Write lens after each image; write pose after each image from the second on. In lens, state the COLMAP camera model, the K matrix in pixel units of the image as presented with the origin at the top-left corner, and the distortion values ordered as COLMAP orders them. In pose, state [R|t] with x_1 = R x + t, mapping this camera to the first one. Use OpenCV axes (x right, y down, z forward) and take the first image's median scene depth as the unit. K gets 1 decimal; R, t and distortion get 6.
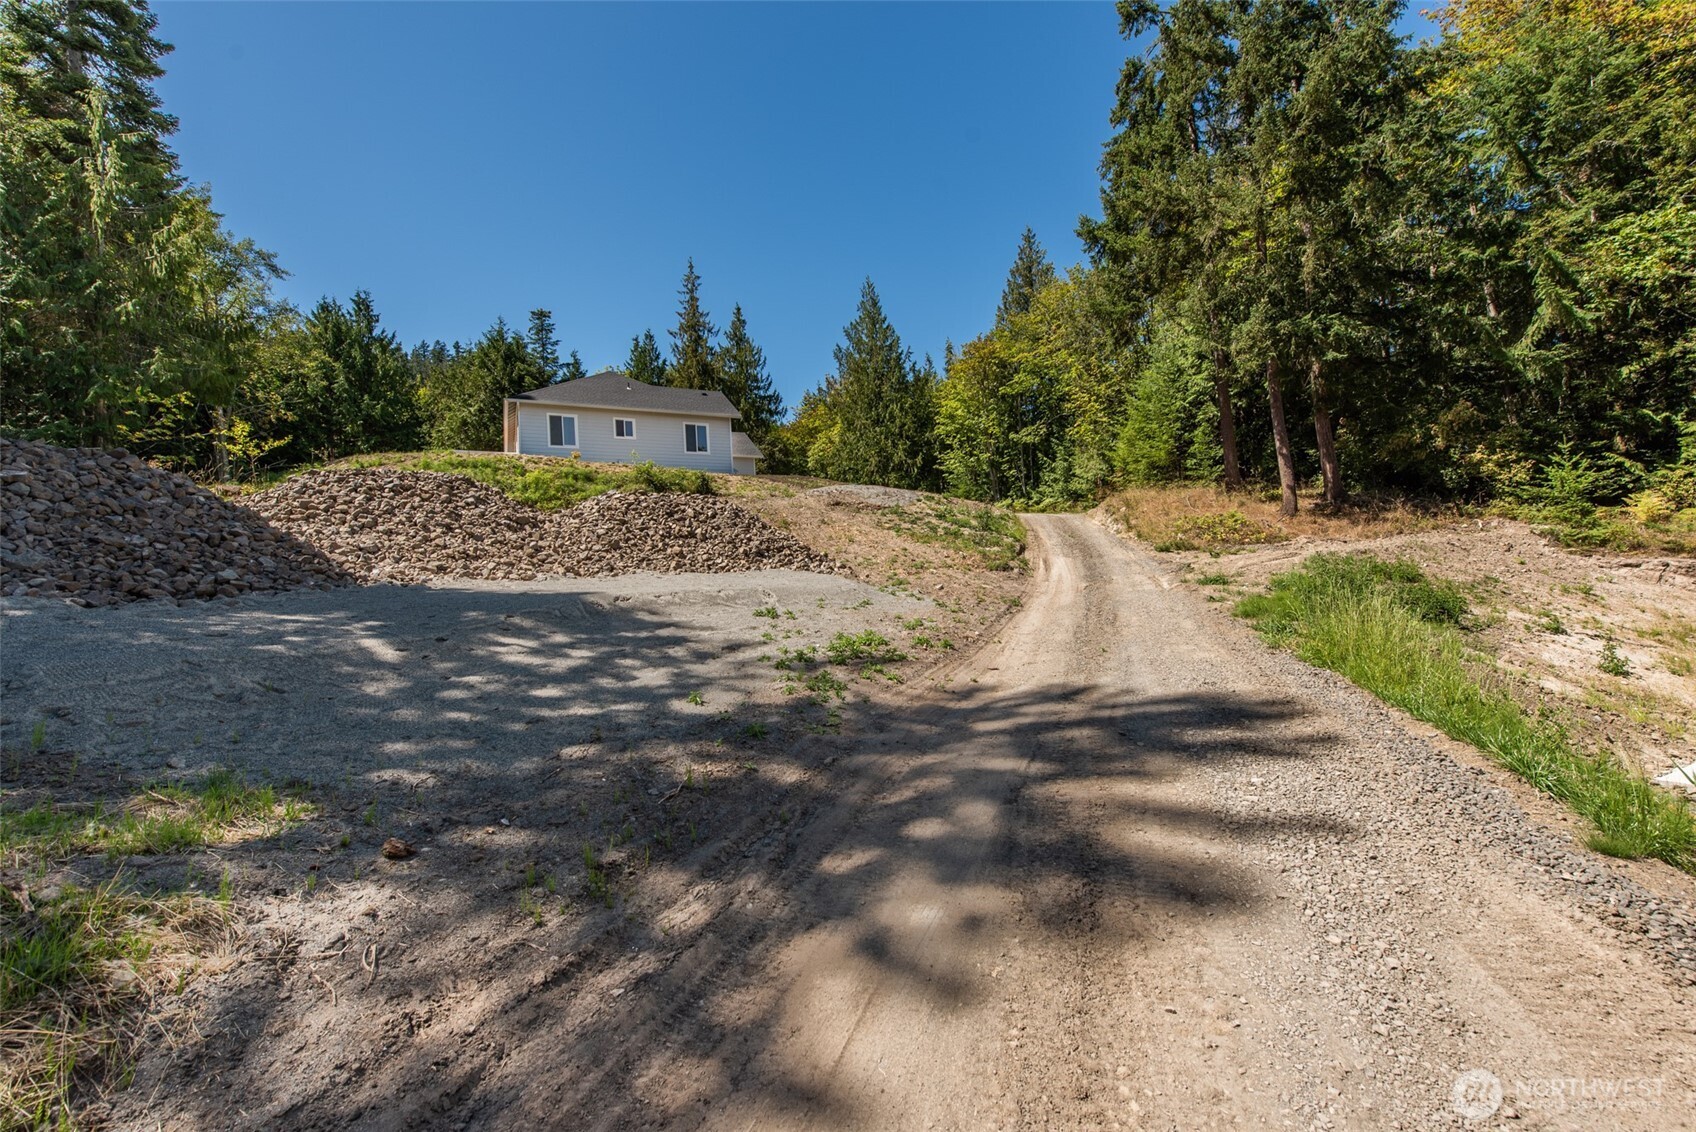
lens RADIAL K [[671.6, 0, 837.7], [0, 671.6, 565.5], [0, 0, 1]] dist [0.005645, -0.001765]
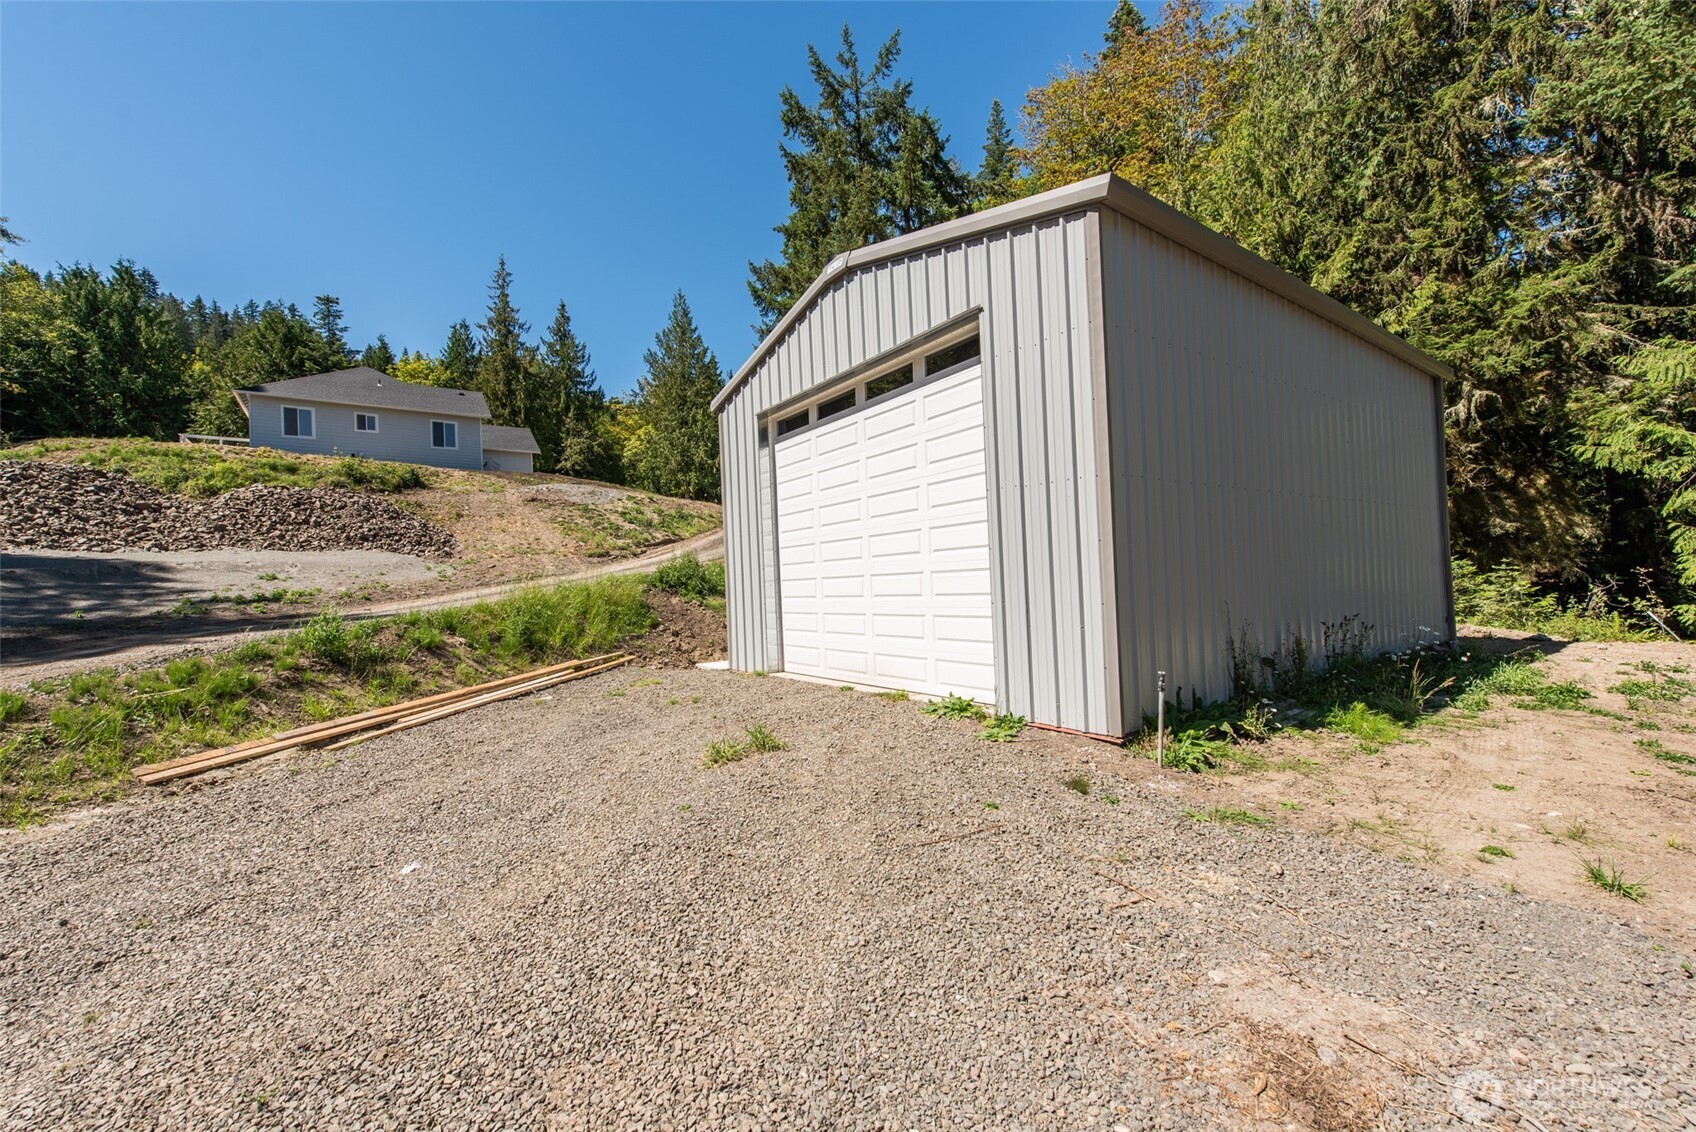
lens RADIAL K [[671.6, 0, 861.8], [0, 671.6, 564.3], [0, 0, 1]] dist [0.005645, -0.001765]
pose [[0.986239, 0.023245, 0.163685, 0.202565], [-0.024485, 0.999685, 0.005557, 0.000516], [-0.163504, -0.009489, 0.986497, -0.144288]]
